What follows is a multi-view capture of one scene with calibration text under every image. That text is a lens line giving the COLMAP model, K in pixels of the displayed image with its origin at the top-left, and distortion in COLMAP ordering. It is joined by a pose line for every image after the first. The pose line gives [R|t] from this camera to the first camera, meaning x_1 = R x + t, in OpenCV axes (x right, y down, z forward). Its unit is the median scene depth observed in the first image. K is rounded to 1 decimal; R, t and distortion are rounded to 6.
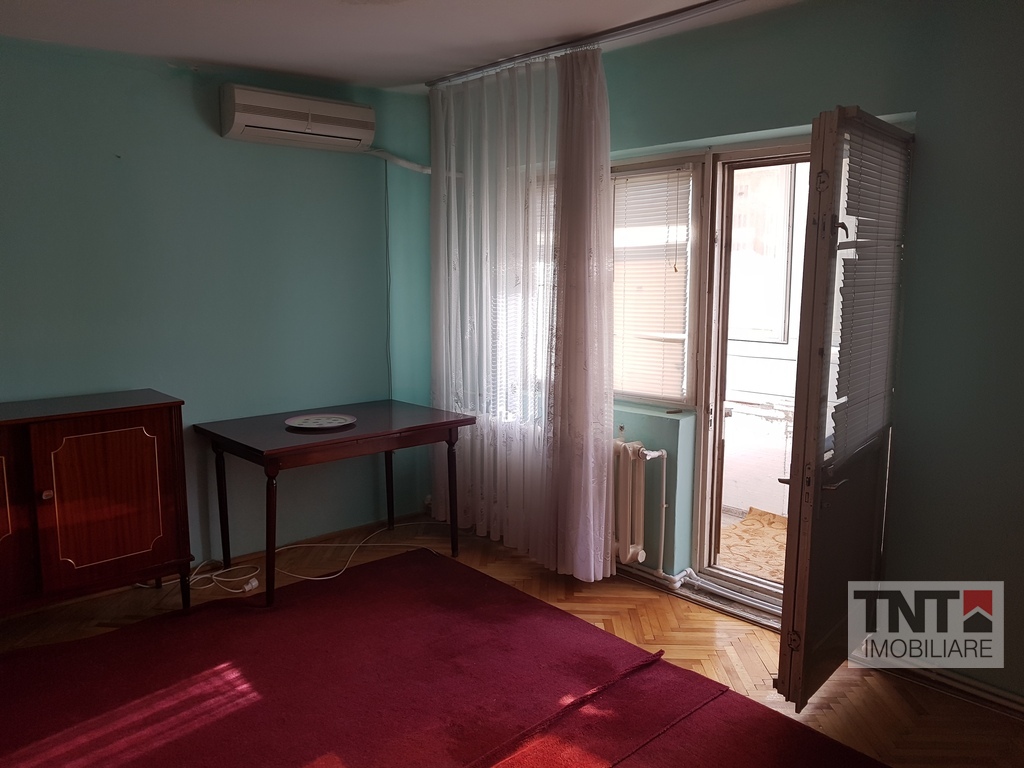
lens RADIAL K [[795.4, 0, 504.6], [0, 795.4, 381.6], [0, 0, 1]] dist [-0.007610, -0.013630]
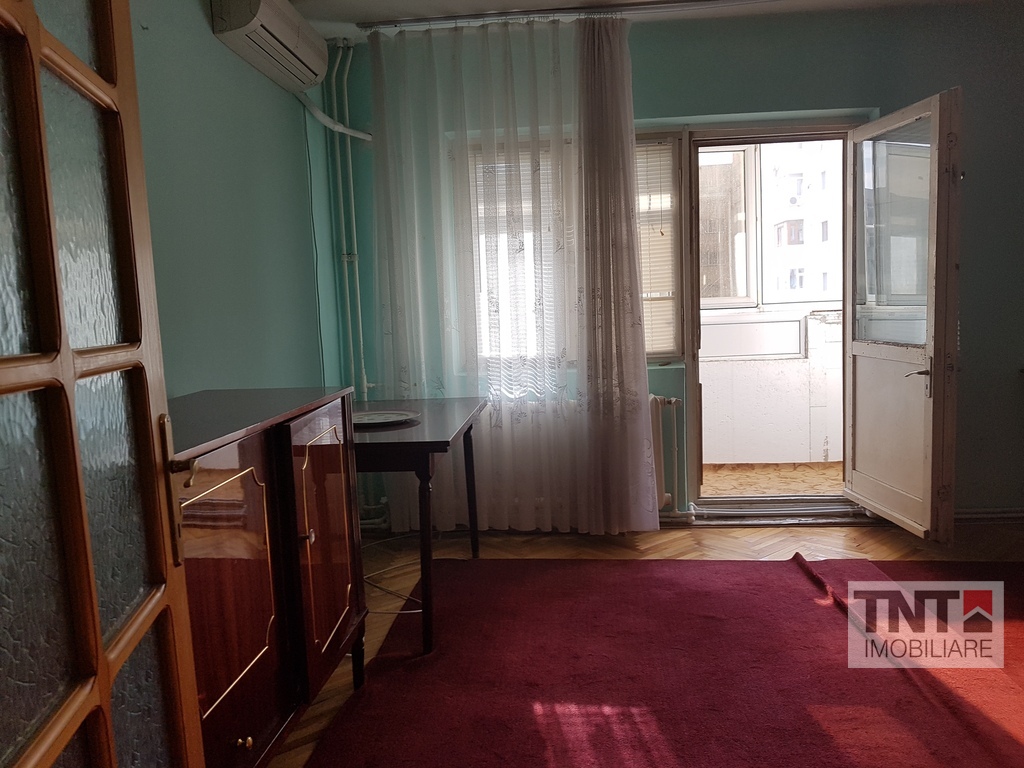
lens RADIAL K [[795.4, 0, 495.2], [0, 795.4, 382.7], [0, 0, 1]] dist [-0.007610, -0.013630]
pose [[0.733378, -0.098449, 0.672655, -0.725684], [0.132147, 0.991230, 0.000999, 0.033271], [-0.666854, 0.088157, 0.739956, 0.359350]]
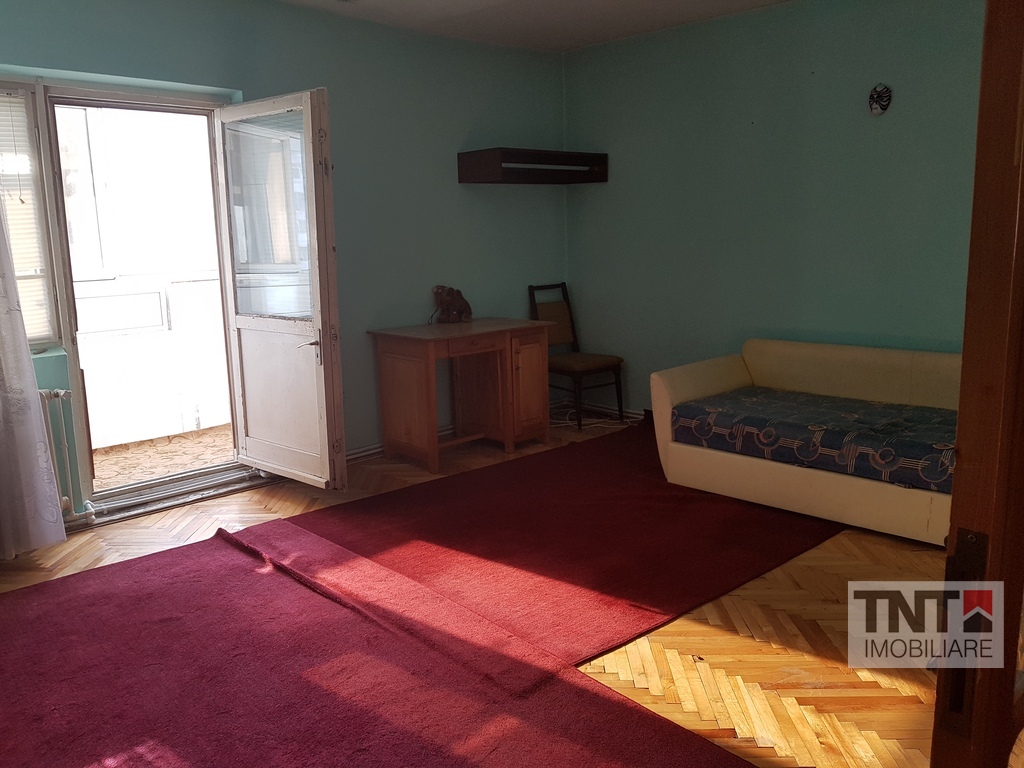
lens RADIAL K [[795.4, 0, 480.0], [0, 795.4, 372.9], [0, 0, 1]] dist [-0.007610, -0.013630]
pose [[-0.007933, -0.174536, 0.984619, -0.764202], [0.160344, 0.971687, 0.173536, -0.018098], [-0.987029, 0.159255, 0.020277, 0.478101]]
